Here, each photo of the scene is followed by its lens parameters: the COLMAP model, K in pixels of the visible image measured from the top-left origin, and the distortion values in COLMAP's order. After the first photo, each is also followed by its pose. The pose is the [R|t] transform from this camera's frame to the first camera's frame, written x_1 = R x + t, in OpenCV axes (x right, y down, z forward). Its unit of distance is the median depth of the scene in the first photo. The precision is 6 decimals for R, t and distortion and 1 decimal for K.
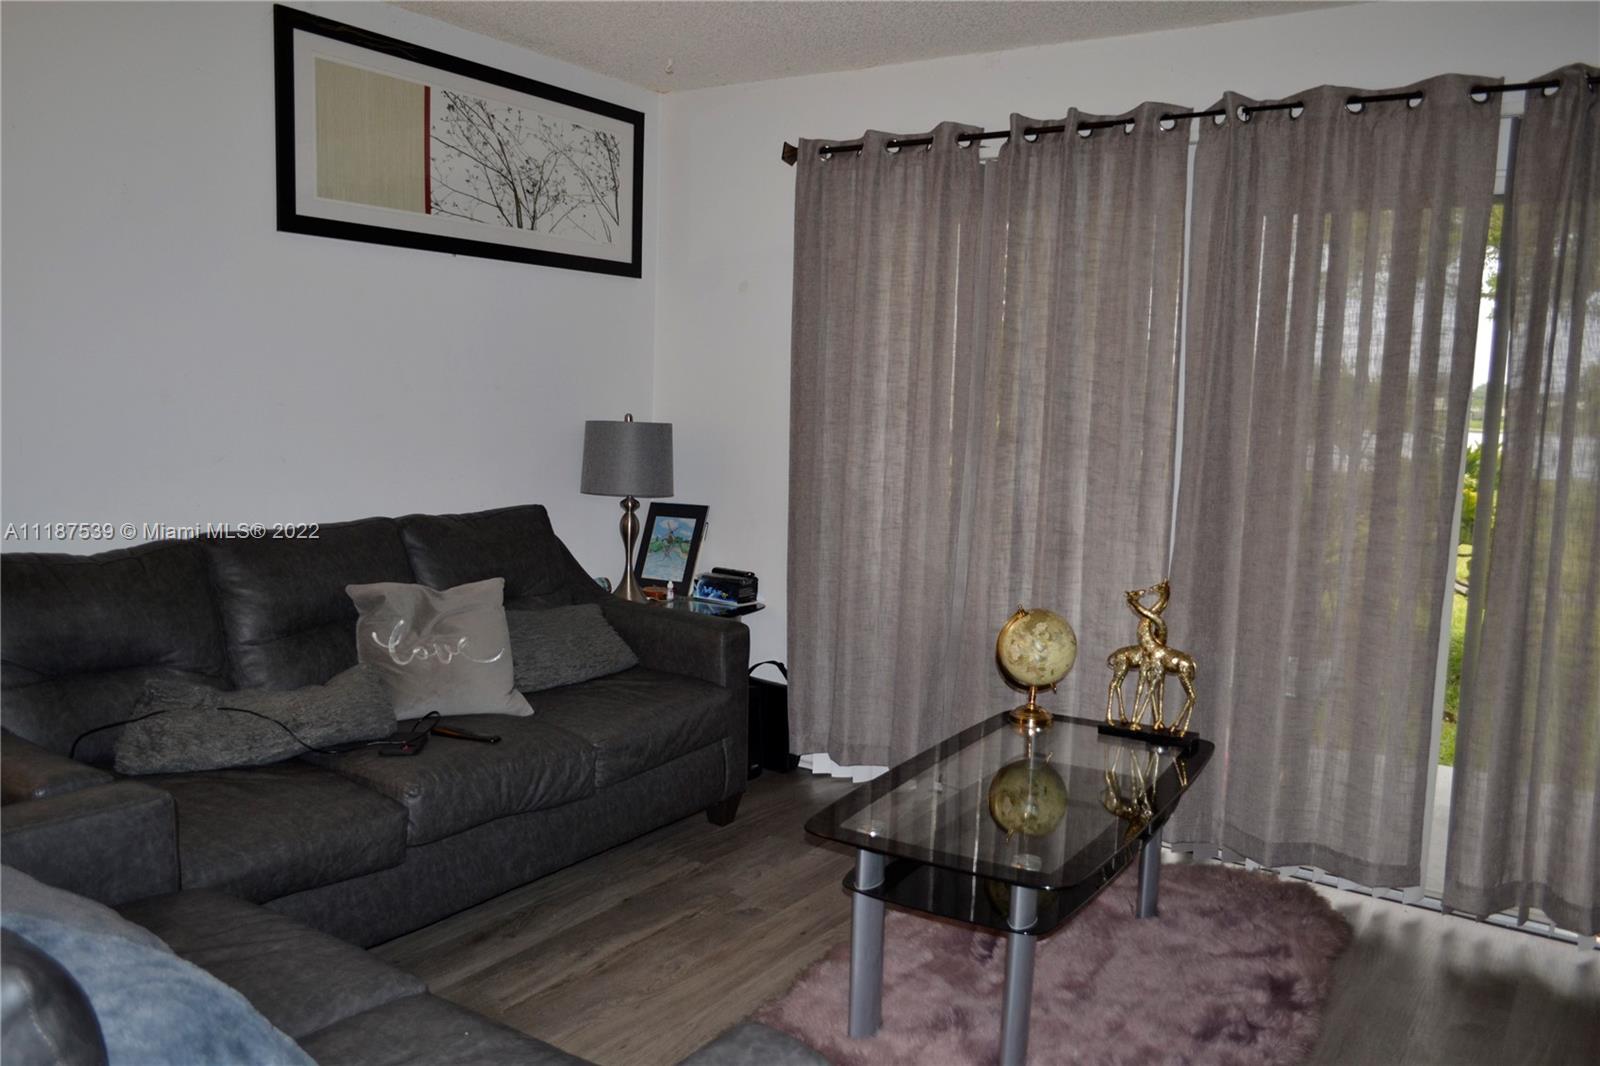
lens RADIAL K [[1287.5, 0, 801.8], [0, 1287.5, 531.1], [0, 0, 1]] dist [0.001483, -0.000332]
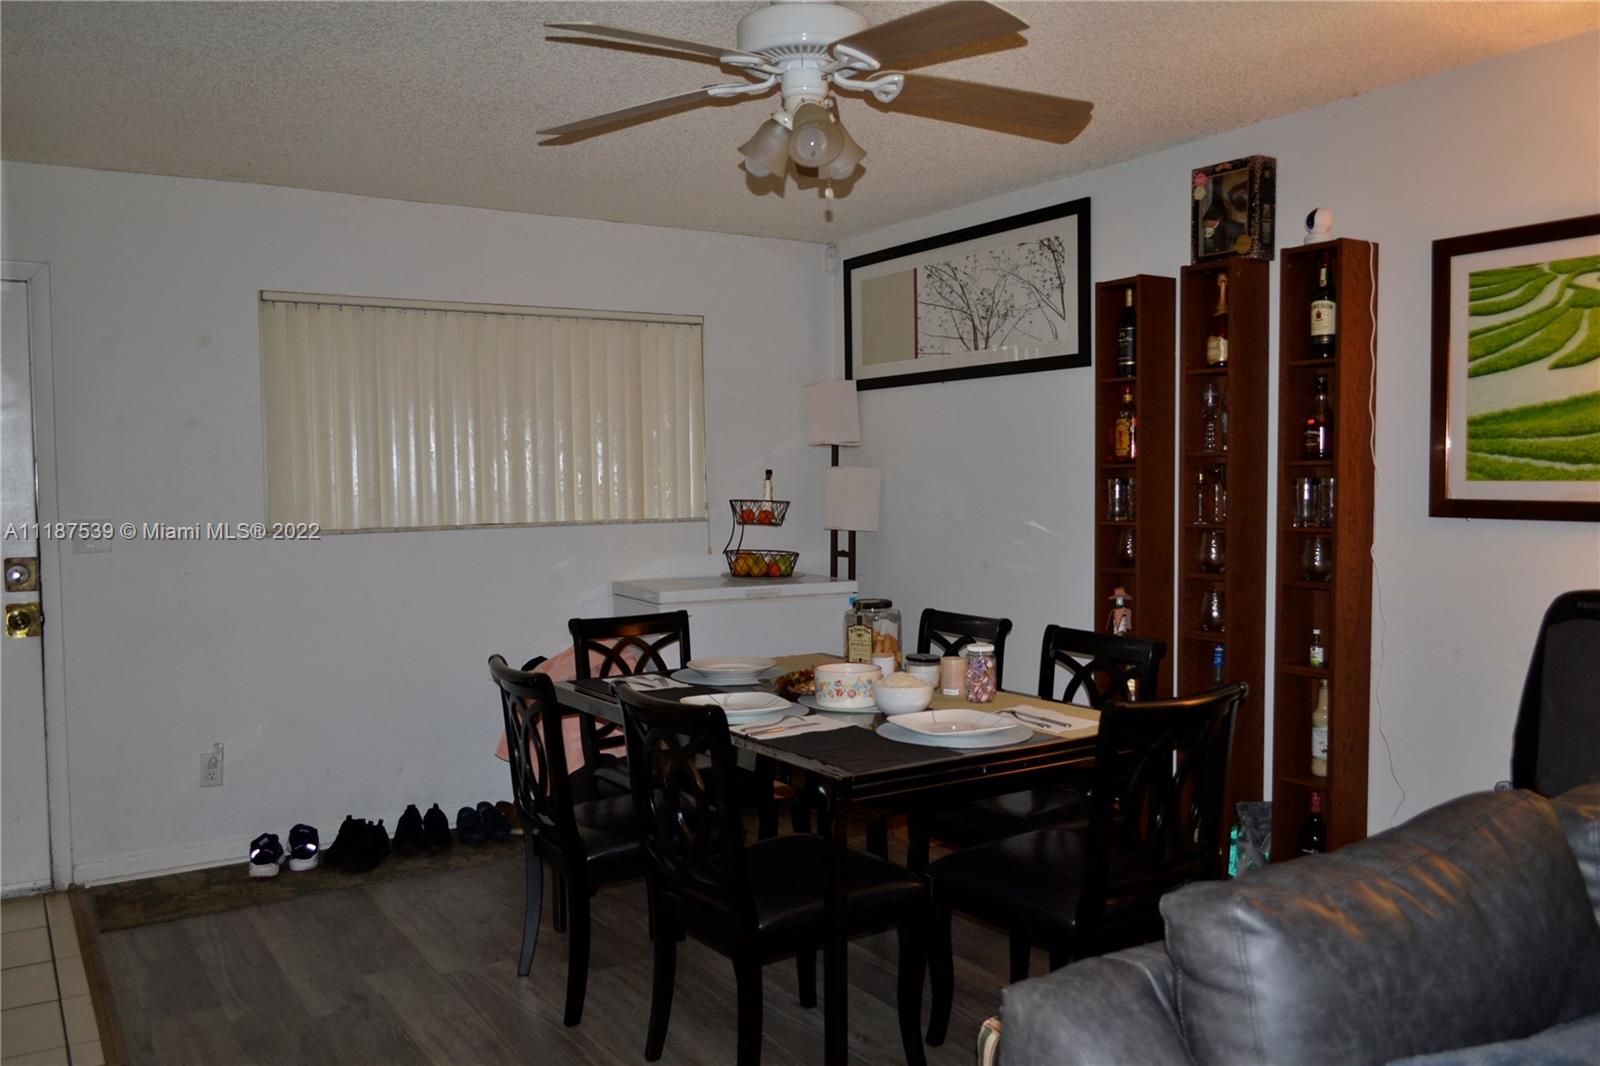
lens RADIAL K [[1287.5, 0, 800.9], [0, 1287.5, 536.9], [0, 0, 1]] dist [0.001483, -0.000332]
pose [[-0.424289, 0.010351, -0.905468, 0.923287], [-0.117343, 0.990875, 0.066313, -0.123674], [0.897892, 0.134386, -0.419203, 1.368252]]
